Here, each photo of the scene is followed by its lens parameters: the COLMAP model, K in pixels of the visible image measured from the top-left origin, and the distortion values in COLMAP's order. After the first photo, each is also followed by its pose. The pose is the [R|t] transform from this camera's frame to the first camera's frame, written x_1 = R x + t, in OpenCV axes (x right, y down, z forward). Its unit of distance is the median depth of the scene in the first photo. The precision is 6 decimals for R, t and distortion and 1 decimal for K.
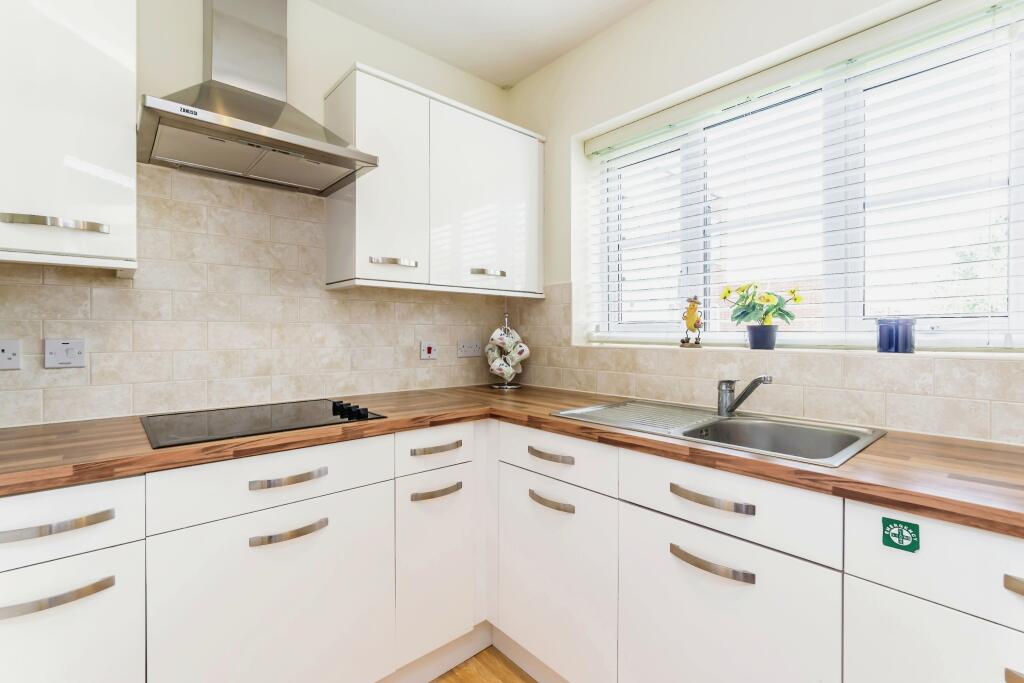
lens RADIAL K [[453.5, 0, 507.1], [0, 453.5, 339.7], [0, 0, 1]] dist [0.000532, 0.000770]
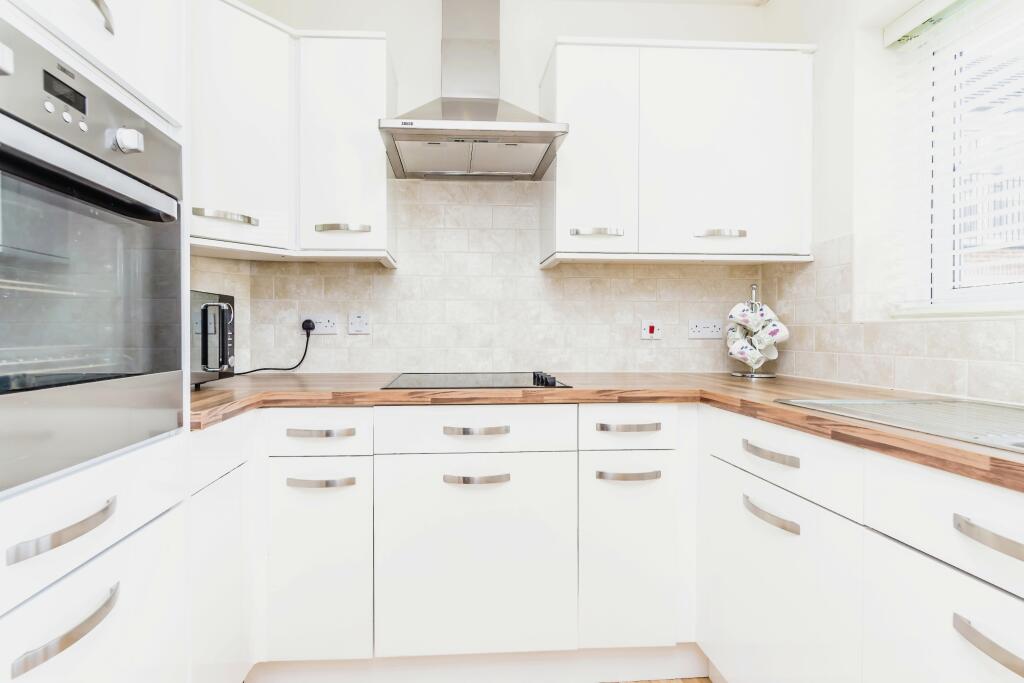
lens RADIAL K [[457.8, 0, 478.1], [0, 457.8, 340.6], [0, 0, 1]] dist [0.004222, 0.000659]
pose [[0.791730, 0.010063, -0.610788, 0.138078], [-0.007939, 0.999949, 0.006184, 0.051221], [0.610819, -0.000047, 0.791770, 0.072608]]
